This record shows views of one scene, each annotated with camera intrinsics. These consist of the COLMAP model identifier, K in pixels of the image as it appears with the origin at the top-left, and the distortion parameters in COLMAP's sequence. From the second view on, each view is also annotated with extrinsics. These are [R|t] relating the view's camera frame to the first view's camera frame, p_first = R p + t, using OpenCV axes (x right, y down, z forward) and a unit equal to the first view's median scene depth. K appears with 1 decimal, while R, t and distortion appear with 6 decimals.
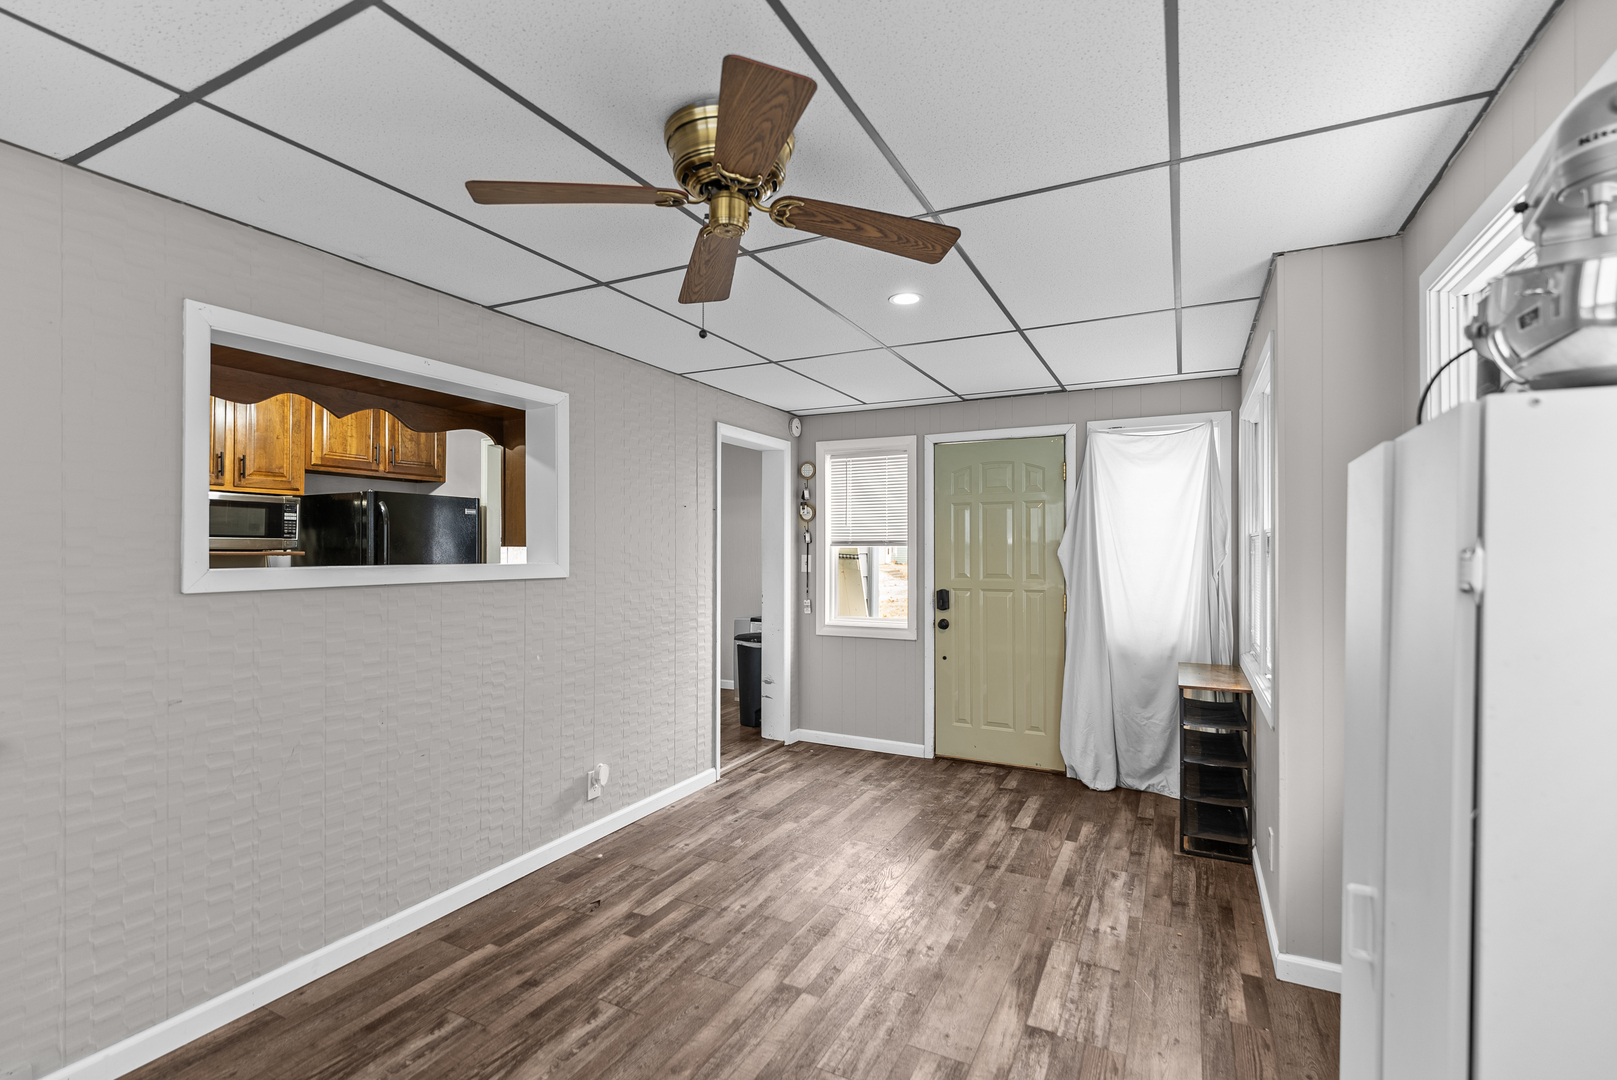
lens RADIAL K [[739.4, 0, 813.5], [0, 739.4, 547.7], [0, 0, 1]] dist [-0.000611, 0.000050]
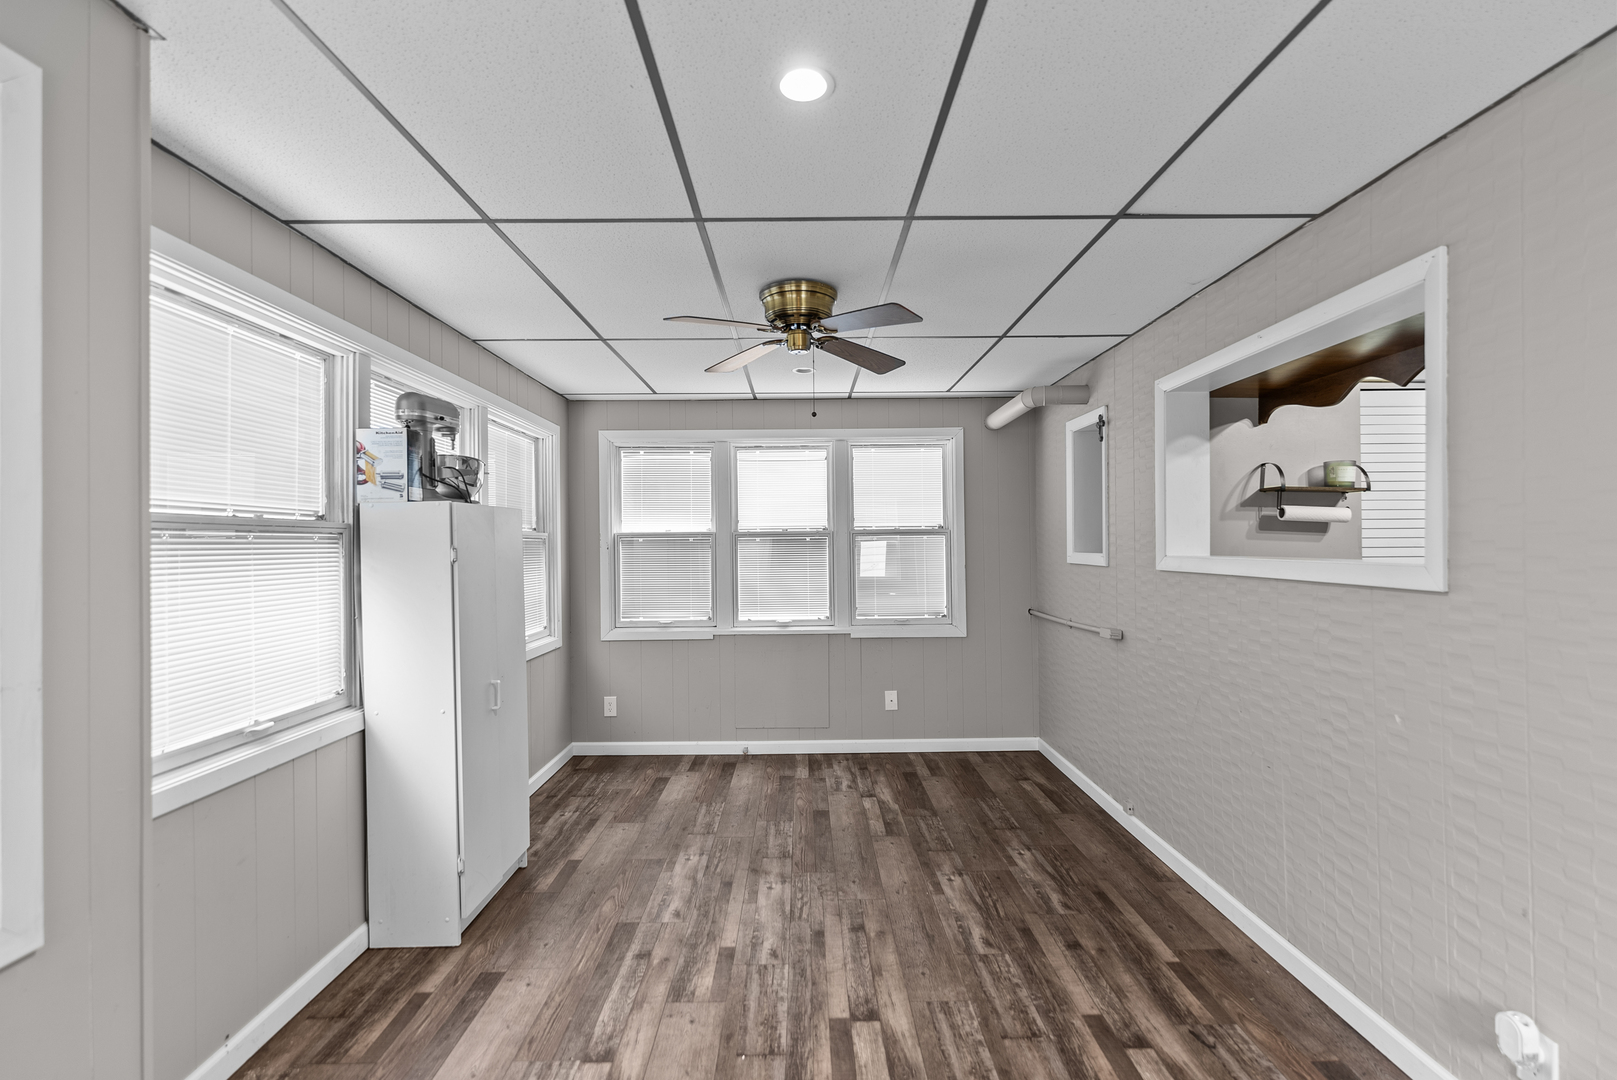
lens RADIAL K [[739.4, 0, 806.8], [0, 739.4, 541.2], [0, 0, 1]] dist [-0.000611, 0.000050]
pose [[-0.891049, 0.004352, -0.453886, 0.447094], [0.008395, 0.999941, -0.006892, 0.004681], [0.453829, -0.009951, -0.891033, 1.779077]]
